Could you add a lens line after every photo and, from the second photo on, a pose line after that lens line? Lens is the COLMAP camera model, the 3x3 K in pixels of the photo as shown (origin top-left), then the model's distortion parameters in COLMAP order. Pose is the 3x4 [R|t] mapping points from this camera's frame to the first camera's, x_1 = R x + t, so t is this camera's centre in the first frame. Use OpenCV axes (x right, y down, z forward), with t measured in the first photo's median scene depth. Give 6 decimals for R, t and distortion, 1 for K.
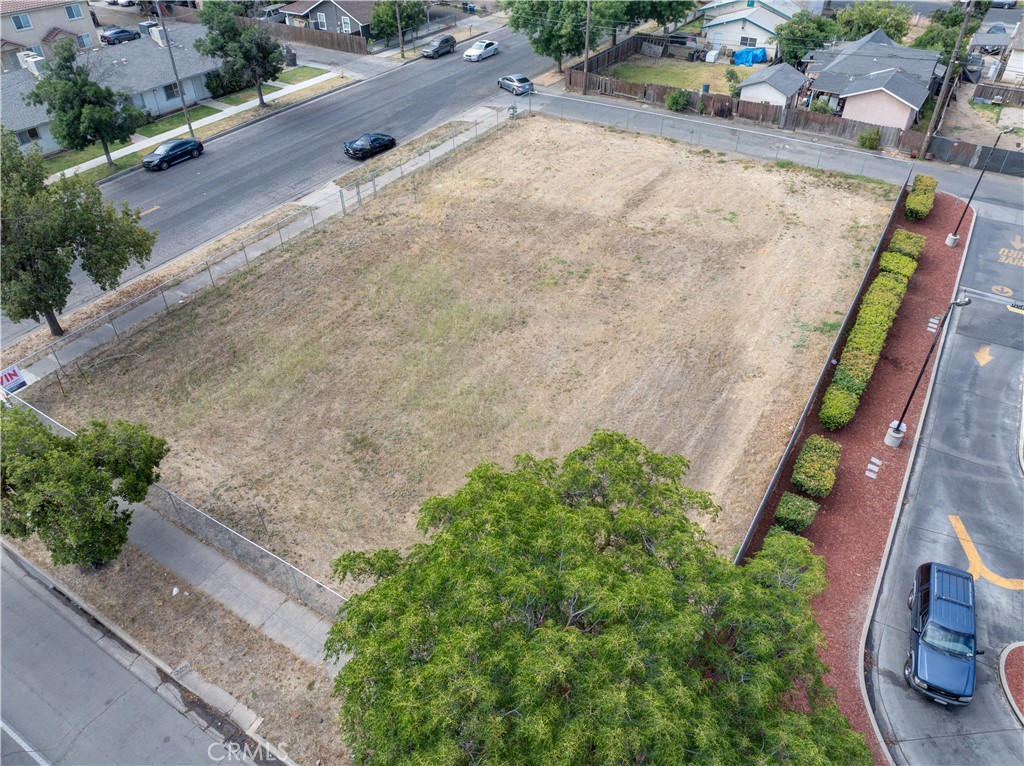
lens RADIAL K [[715.8, 0, 516.2], [0, 715.8, 386.3], [0, 0, 1]] dist [-0.035675, -0.002454]
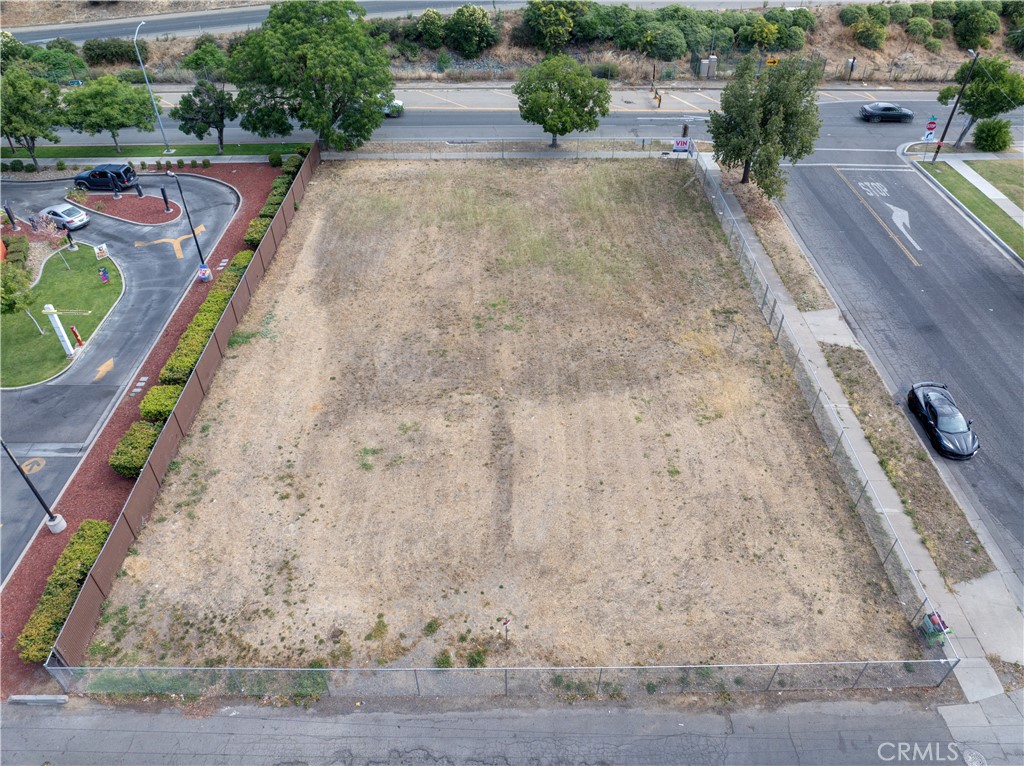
lens RADIAL K [[721.0, 0, 515.3], [0, 721.0, 382.3], [0, 0, 1]] dist [-0.045194, 0.017661]
pose [[-0.843597, 0.346398, -0.410307, 0.403930], [-0.340013, 0.246825, 0.907452, -0.873771], [0.415613, 0.905034, -0.090441, 0.956298]]
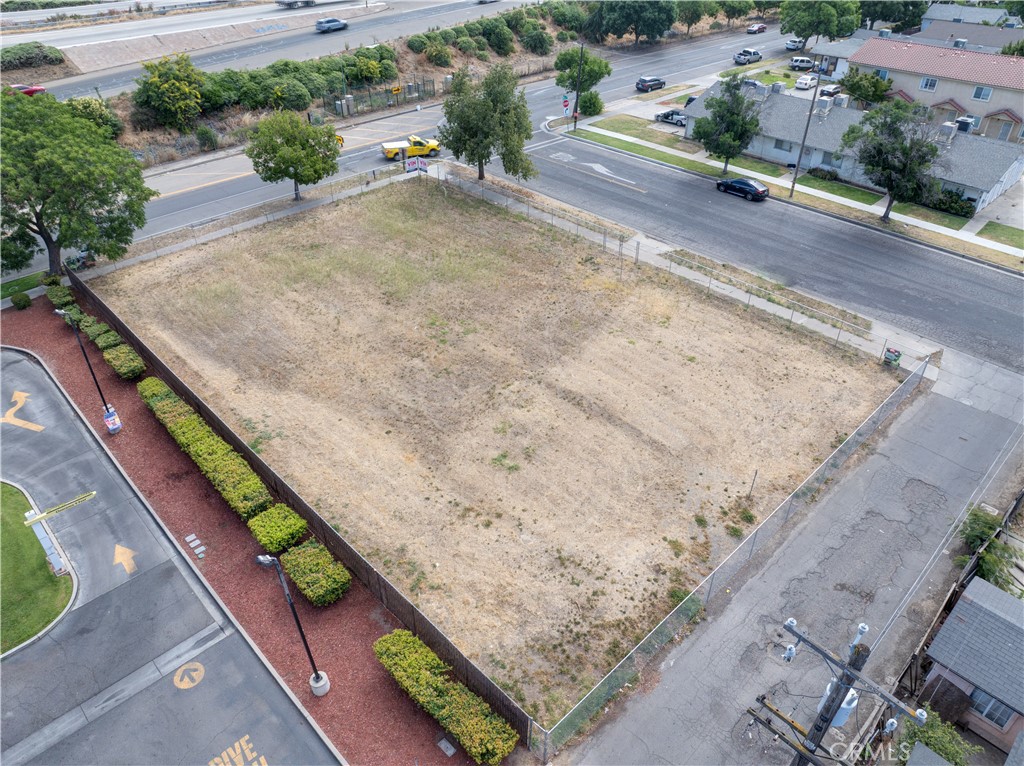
lens RADIAL K [[715.8, 0, 516.2], [0, 715.8, 386.3], [0, 0, 1]] dist [-0.035675, -0.002454]
pose [[-0.245806, 0.573373, -0.781551, 0.757556], [-0.613915, 0.531873, 0.583284, -0.654474], [0.750125, 0.623181, 0.221265, 0.715931]]
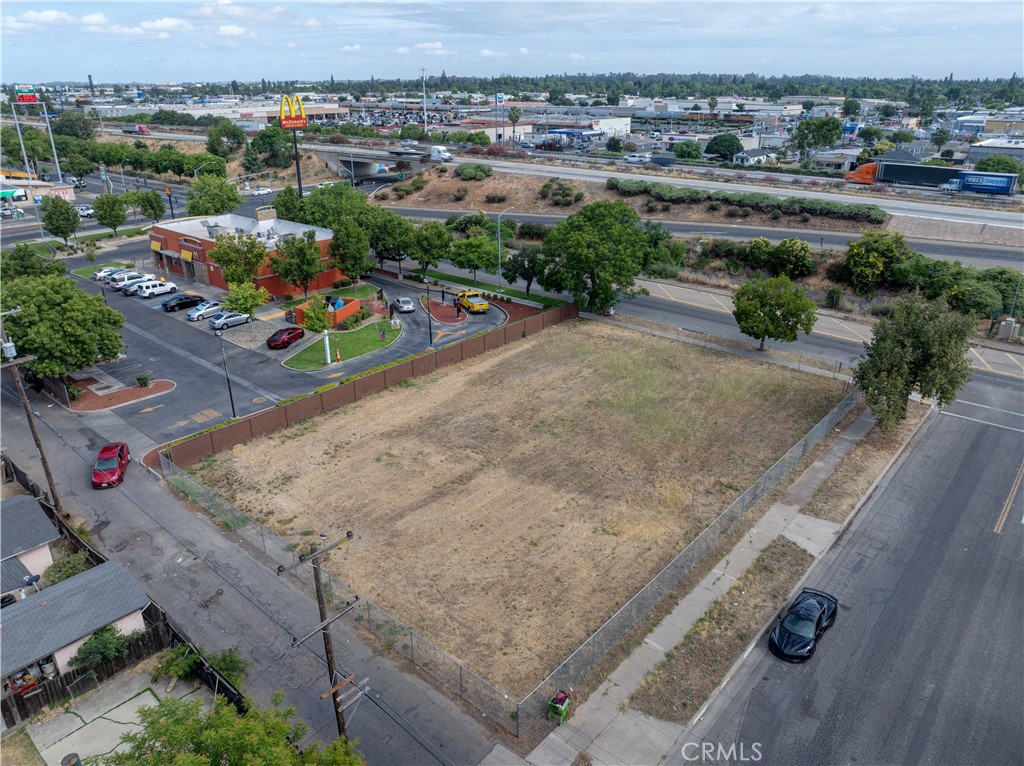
lens RADIAL K [[721.0, 0, 515.3], [0, 721.0, 382.3], [0, 0, 1]] dist [-0.045194, 0.017661]
pose [[-0.987631, -0.054811, 0.146906, -0.041897], [0.104653, 0.467261, 0.877904, -1.100963], [-0.116762, 0.882419, -0.455746, 1.238665]]
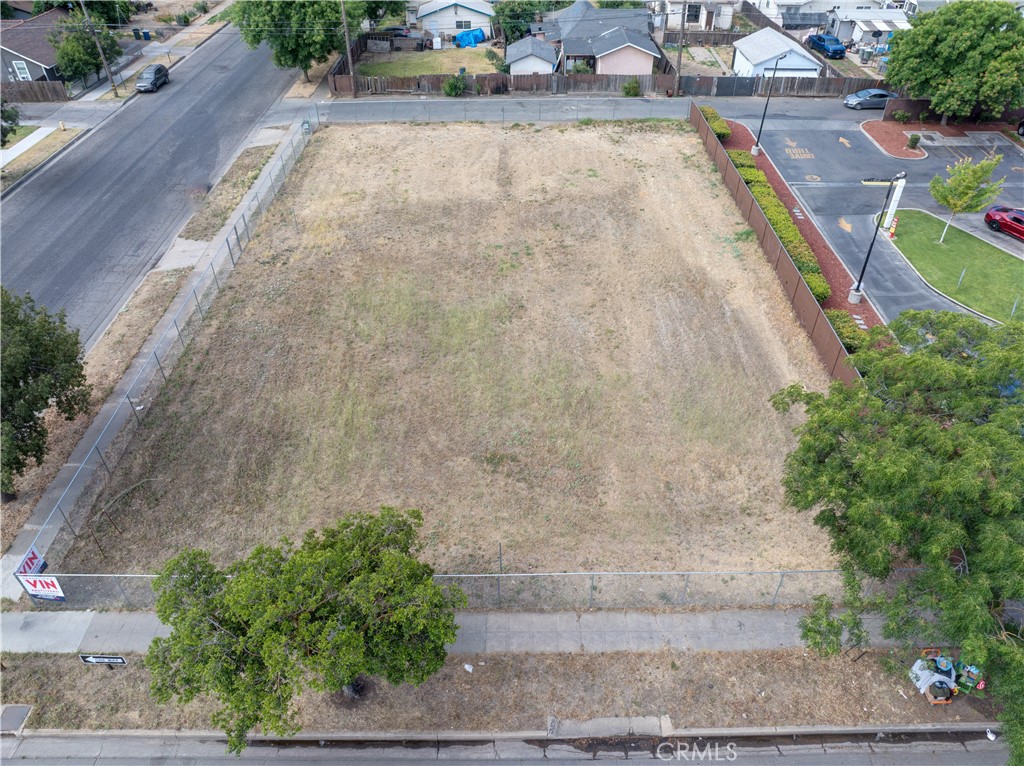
lens RADIAL K [[721.0, 0, 515.3], [0, 721.0, 382.3], [0, 0, 1]] dist [-0.045194, 0.017661]
pose [[0.846463, -0.332290, 0.416034, -0.334503], [0.335782, 0.939537, 0.067236, -0.043653], [-0.413221, 0.082784, 0.906860, 0.061368]]
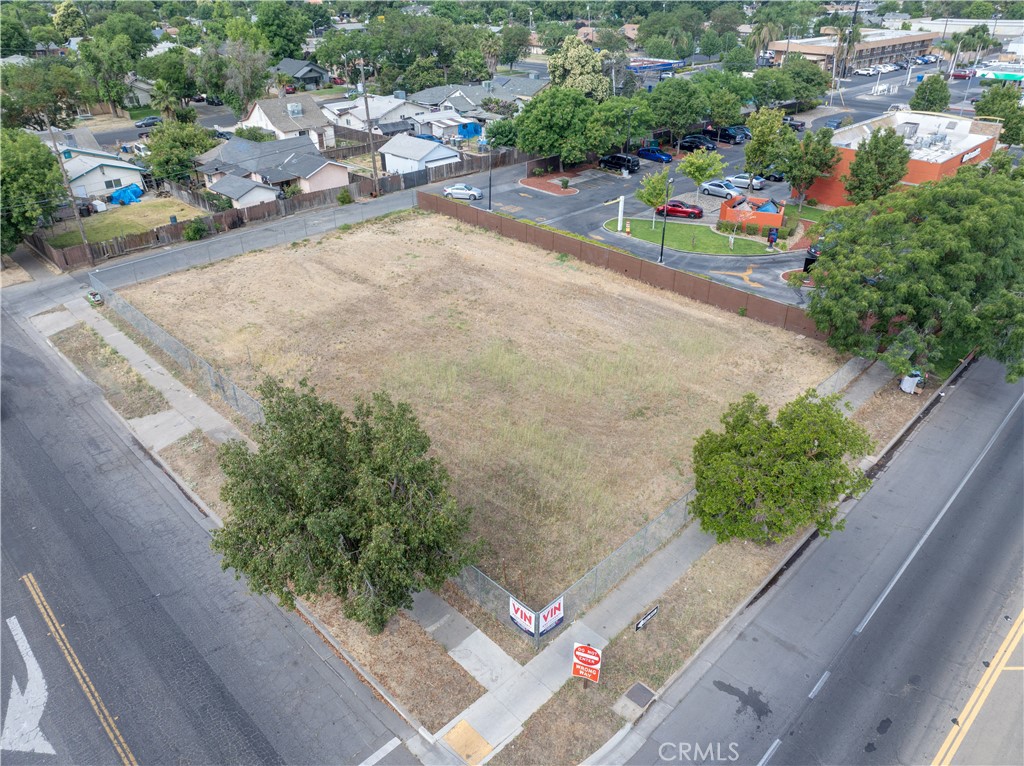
lens RADIAL K [[715.8, 0, 516.2], [0, 715.8, 386.3], [0, 0, 1]] dist [-0.035675, -0.002454]
pose [[0.224957, -0.486420, 0.844269, -0.797114], [0.618670, 0.740710, 0.261909, -0.258073], [-0.752756, 0.463406, 0.467562, 0.319359]]
